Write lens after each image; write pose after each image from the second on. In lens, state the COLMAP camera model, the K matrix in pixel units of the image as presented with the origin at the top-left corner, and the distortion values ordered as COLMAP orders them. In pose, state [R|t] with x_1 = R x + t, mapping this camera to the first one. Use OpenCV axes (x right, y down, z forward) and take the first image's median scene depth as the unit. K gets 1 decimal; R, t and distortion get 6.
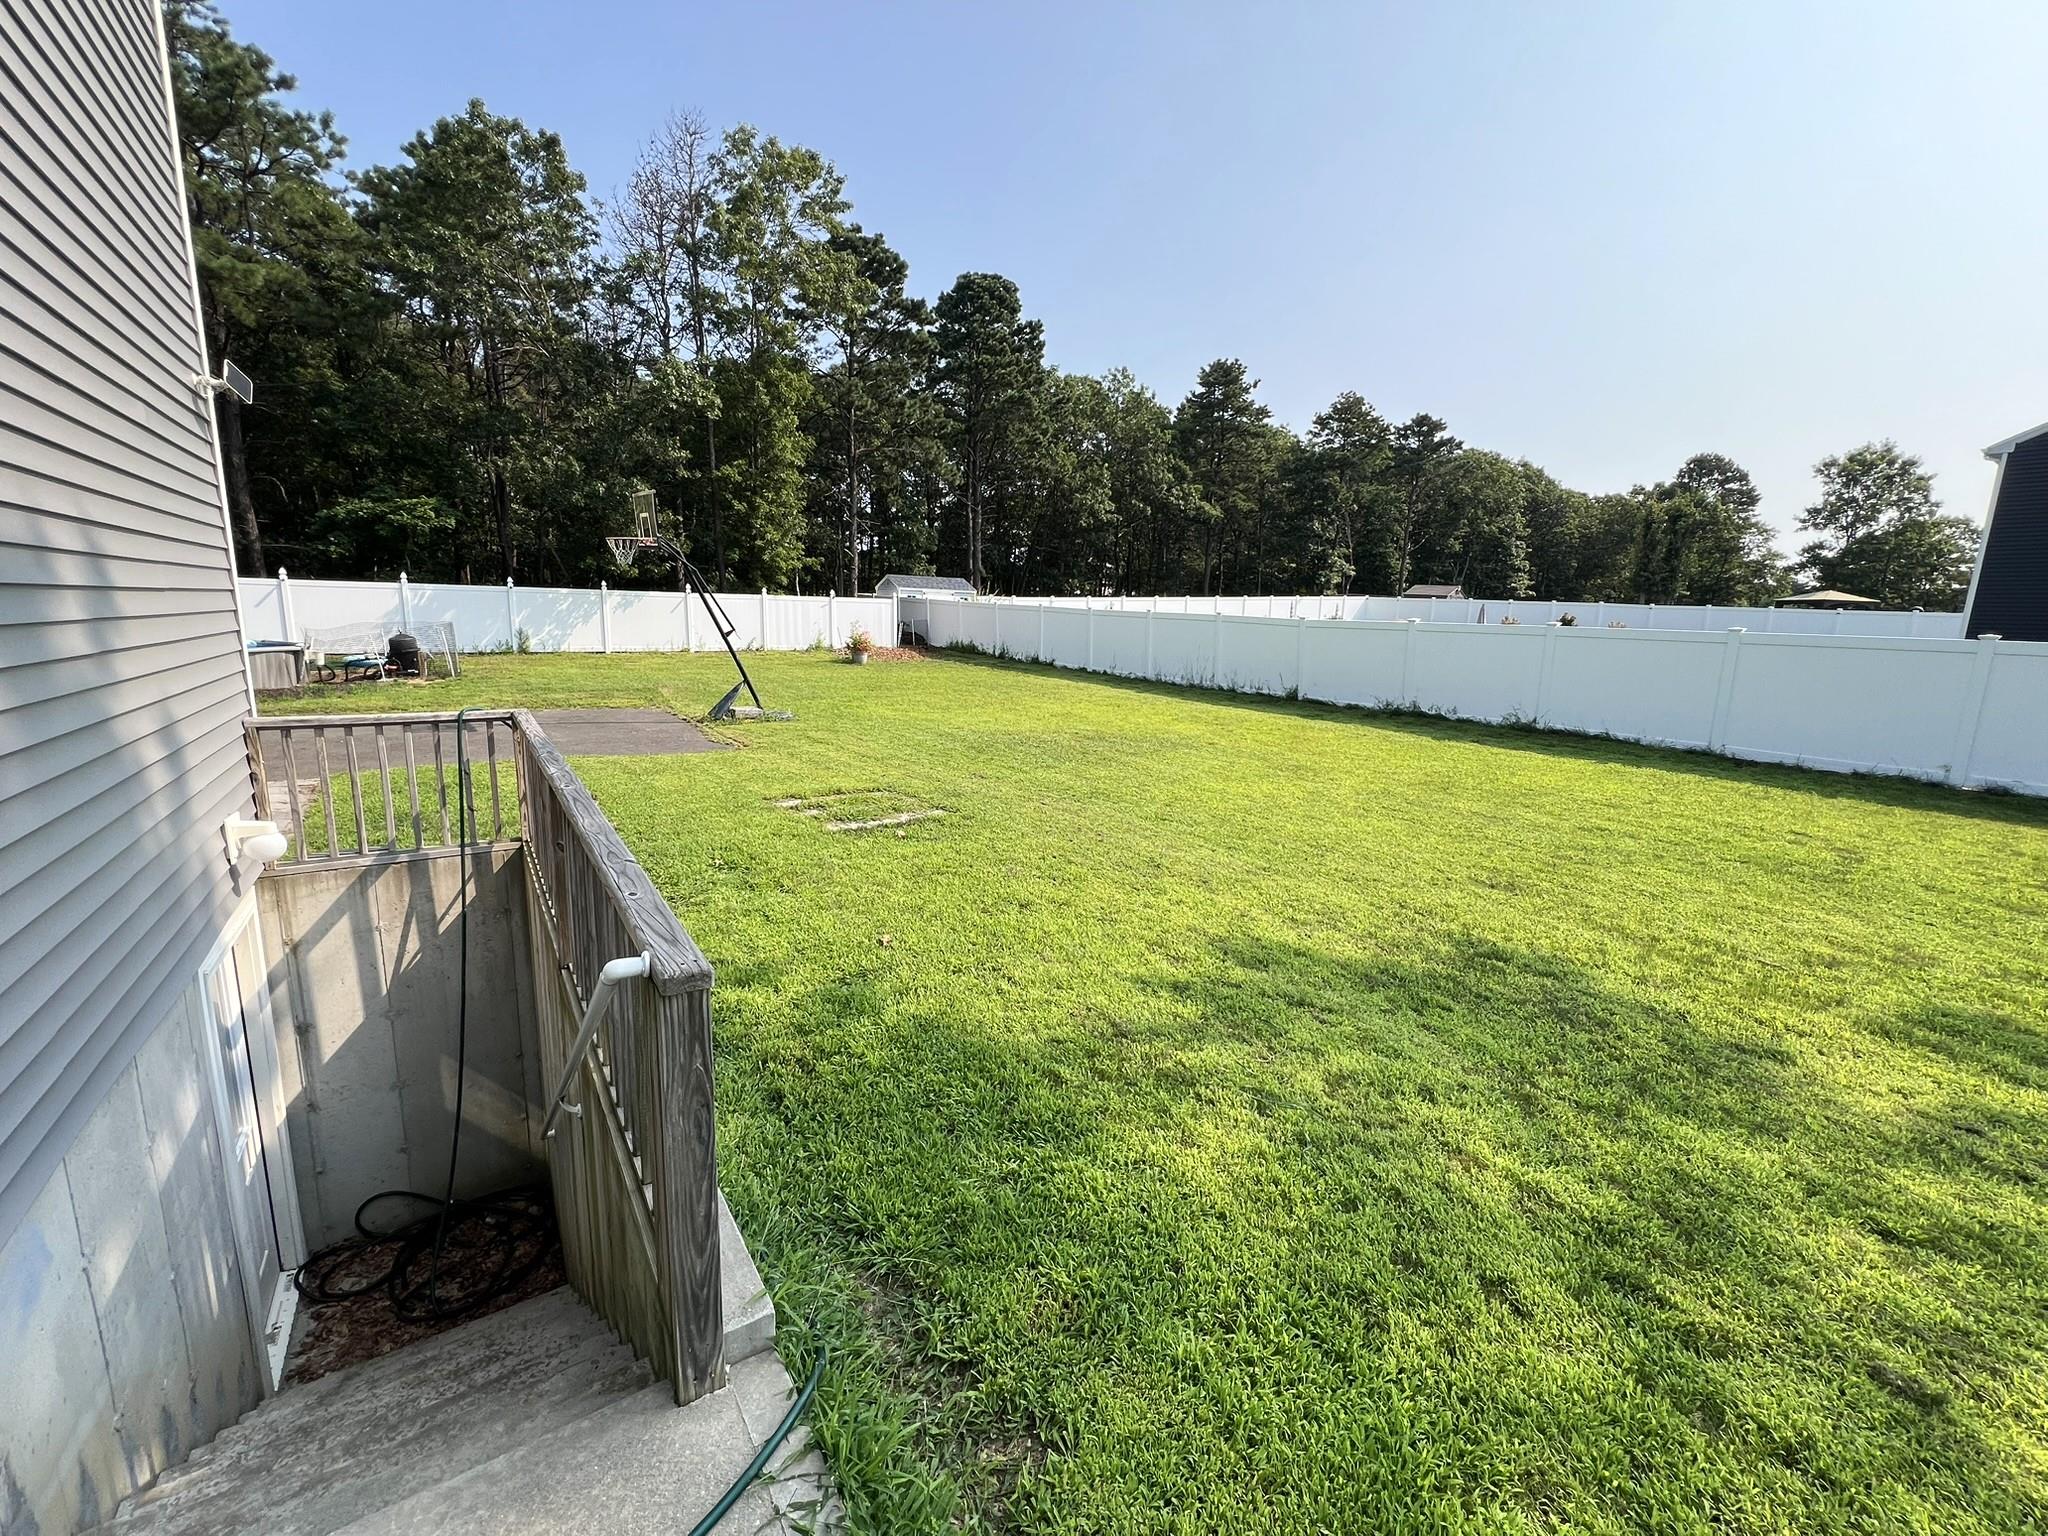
lens RADIAL K [[817.4, 0, 1025.6], [0, 817.4, 766.7], [0, 0, 1]] dist [-0.002823, 0.000511]
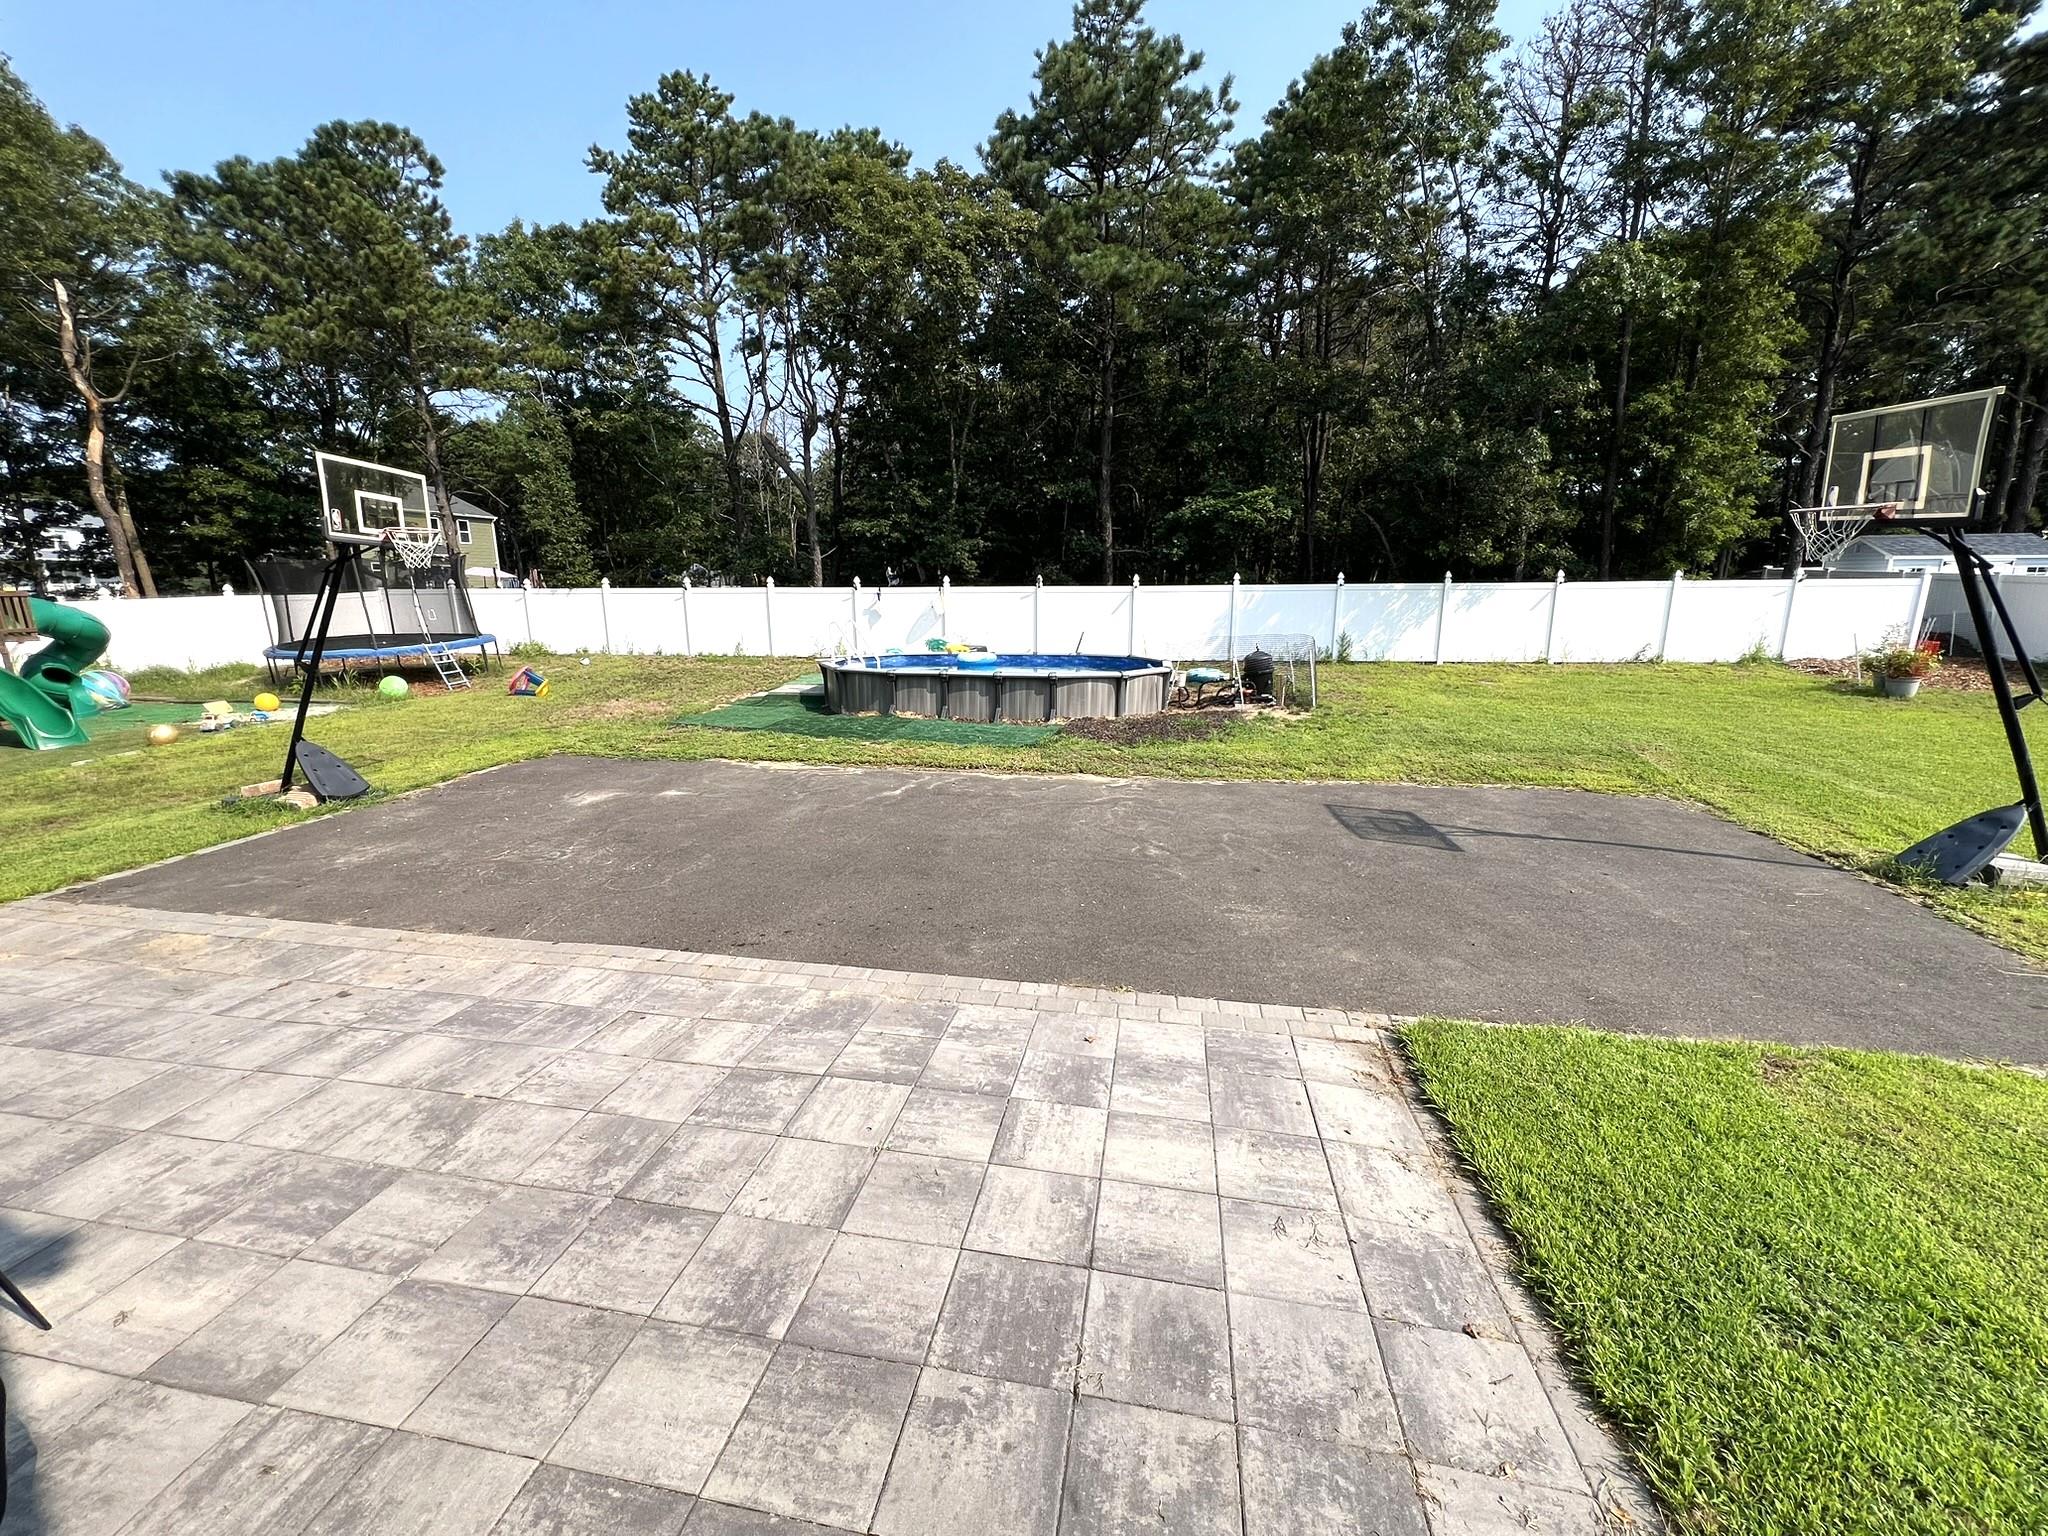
lens RADIAL K [[826.6, 0, 1024.0], [0, 826.6, 768.0], [0, 0, 1]] dist [-0.002658, -0.000202]
pose [[0.709753, 0.121282, -0.693932, -0.155556], [-0.102237, 0.992373, 0.068874, -0.035915], [0.696993, 0.022062, 0.716739, 0.103295]]
